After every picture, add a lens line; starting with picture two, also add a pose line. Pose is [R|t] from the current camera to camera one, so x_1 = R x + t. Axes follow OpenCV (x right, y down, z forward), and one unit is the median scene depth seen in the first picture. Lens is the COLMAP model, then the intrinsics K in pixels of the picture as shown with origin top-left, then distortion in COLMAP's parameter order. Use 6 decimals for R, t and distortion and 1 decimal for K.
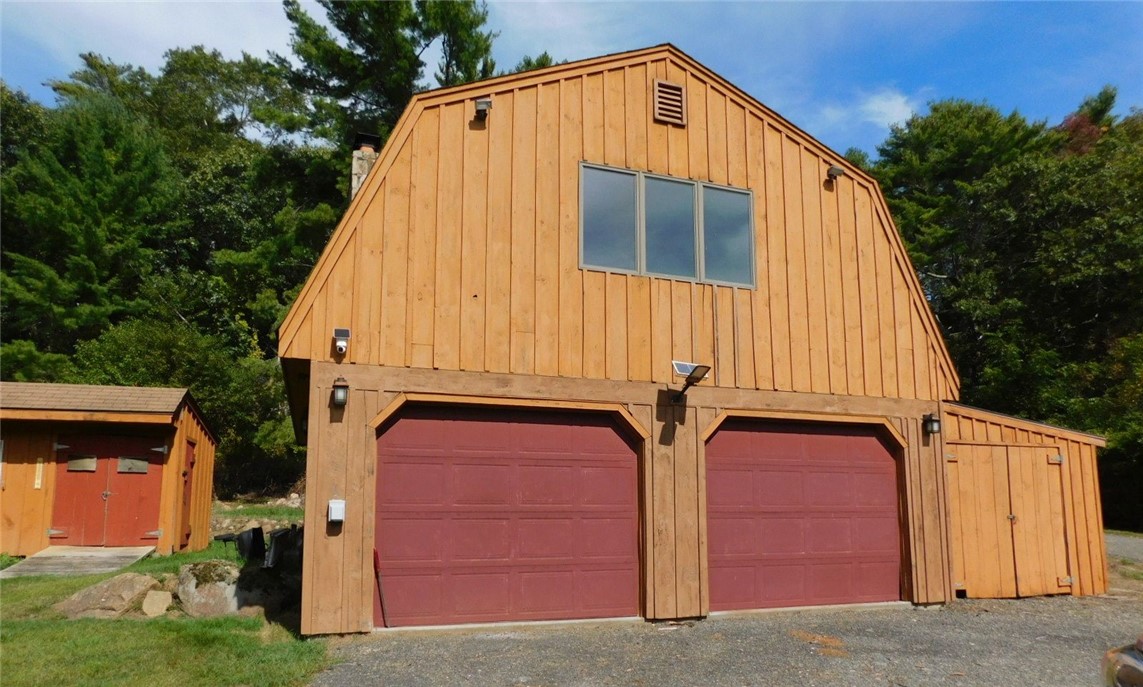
lens RADIAL K [[749.2, 0, 570.0], [0, 749.2, 428.8], [0, 0, 1]] dist [-0.022483, 0.004540]
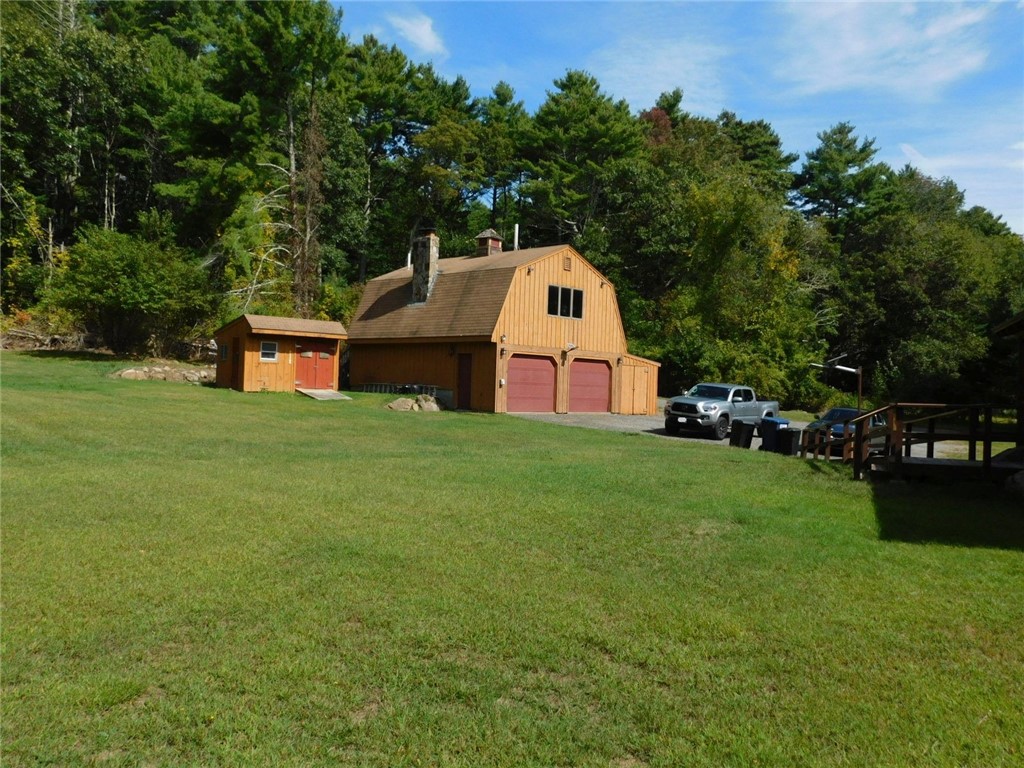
lens RADIAL K [[809.1, 0, 512.0], [0, 809.1, 384.0], [0, 0, 1]] dist [-0.010149, 0.001891]
pose [[0.891367, 0.033715, 0.452026, -1.239272], [-0.089832, 0.990590, 0.103259, -0.182723], [-0.444291, -0.132648, 0.886008, -1.577842]]
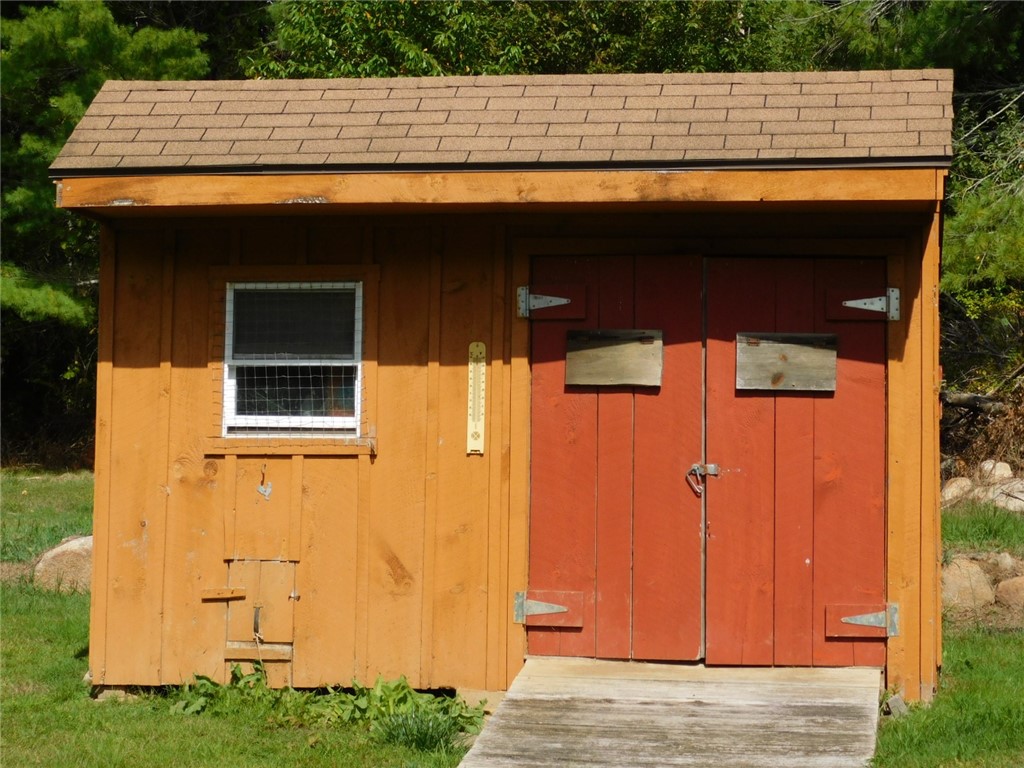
lens RADIAL K [[2447.2, 0, 512.0], [0, 2447.2, 384.0], [0, 0, 1]] dist [0.070417, 0.448204]
pose [[0.919302, -0.009000, -0.393450, -0.338336], [0.032258, 0.998098, 0.052542, 0.006511], [0.392229, -0.060993, 0.917843, 0.154584]]
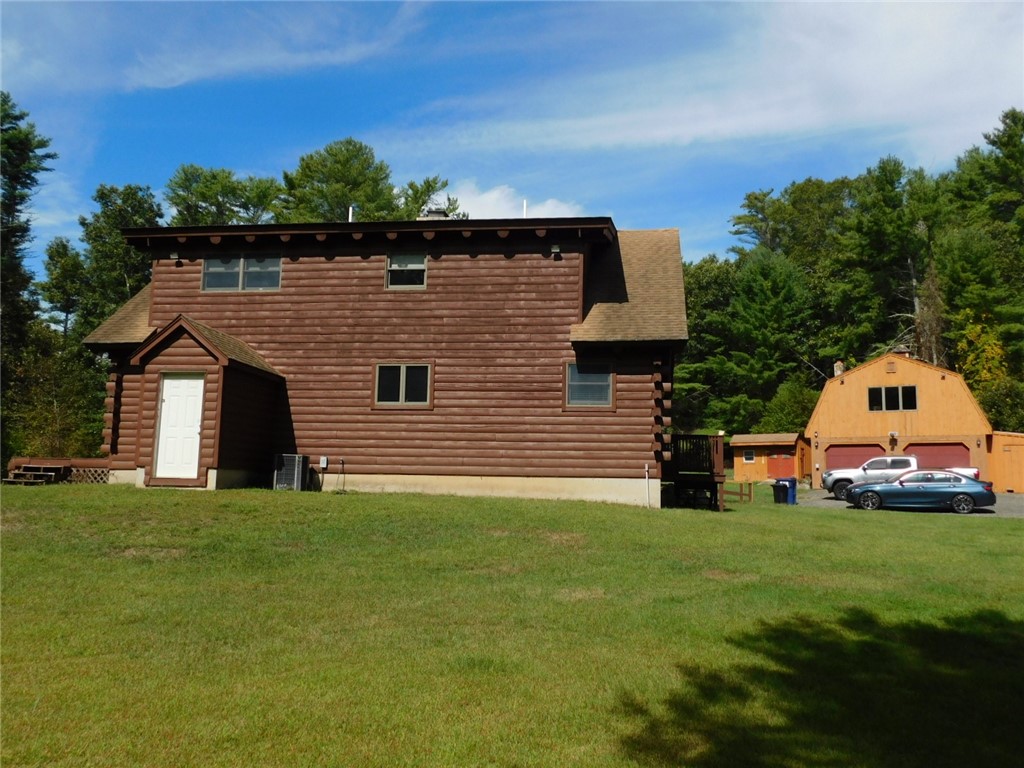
lens RADIAL K [[809.1, 0, 512.0], [0, 809.1, 384.0], [0, 0, 1]] dist [-0.010149, 0.001891]
pose [[0.628580, -0.093757, -0.772073, 1.610773], [0.086974, 0.994954, -0.050013, -0.216998], [0.772867, -0.035713, 0.633563, -2.458862]]
